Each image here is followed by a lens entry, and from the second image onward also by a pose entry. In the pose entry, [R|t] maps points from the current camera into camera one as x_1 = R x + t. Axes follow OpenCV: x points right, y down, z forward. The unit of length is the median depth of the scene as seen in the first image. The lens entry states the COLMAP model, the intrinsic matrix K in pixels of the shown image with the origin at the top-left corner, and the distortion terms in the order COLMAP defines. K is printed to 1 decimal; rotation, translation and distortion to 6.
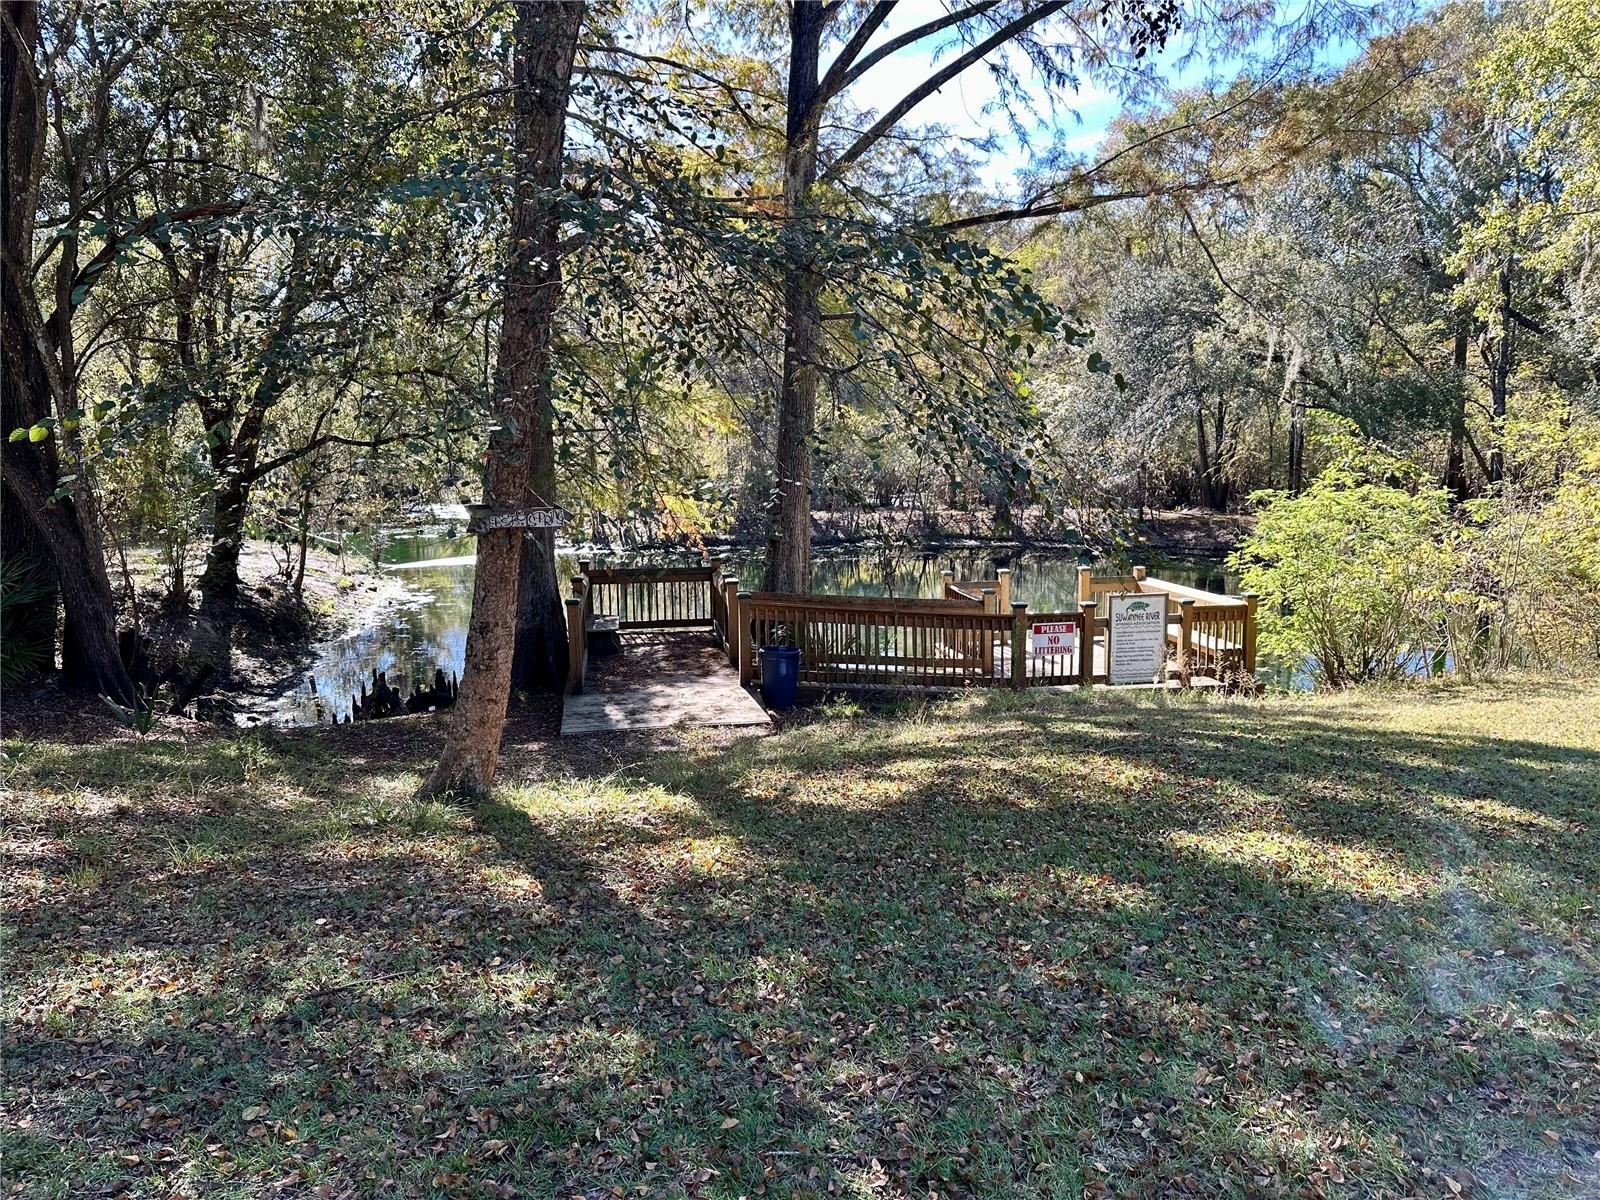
lens RADIAL K [[1116.7, 0, 800.0], [0, 1116.7, 600.0], [0, 0, 1]] dist [0.076279, 0.000249]
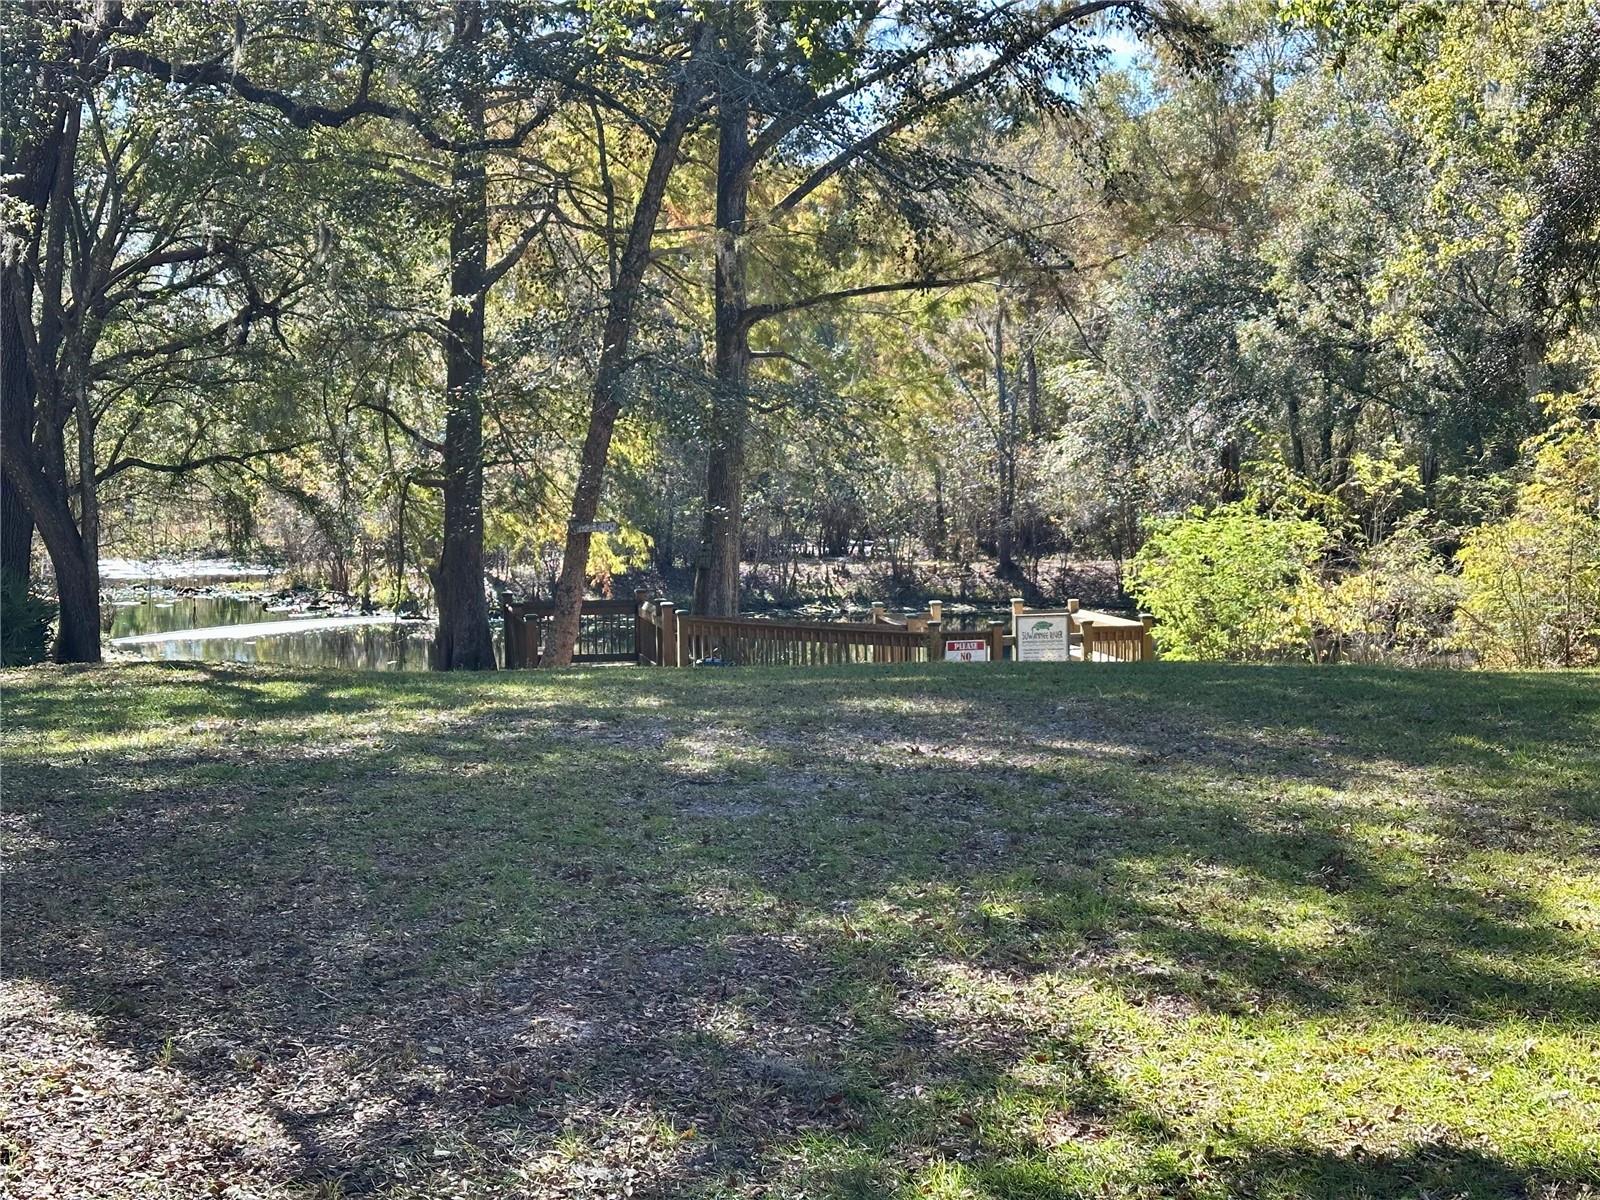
lens RADIAL K [[2240.9, 0, 800.0], [0, 2240.9, 600.0], [0, 0, 1]] dist [0.137460, -0.072574]
pose [[0.998689, 0.000146, 0.051189, -0.013614], [0.003459, 0.997517, -0.070337, 0.038385], [-0.051073, 0.070422, 0.996209, -0.336014]]
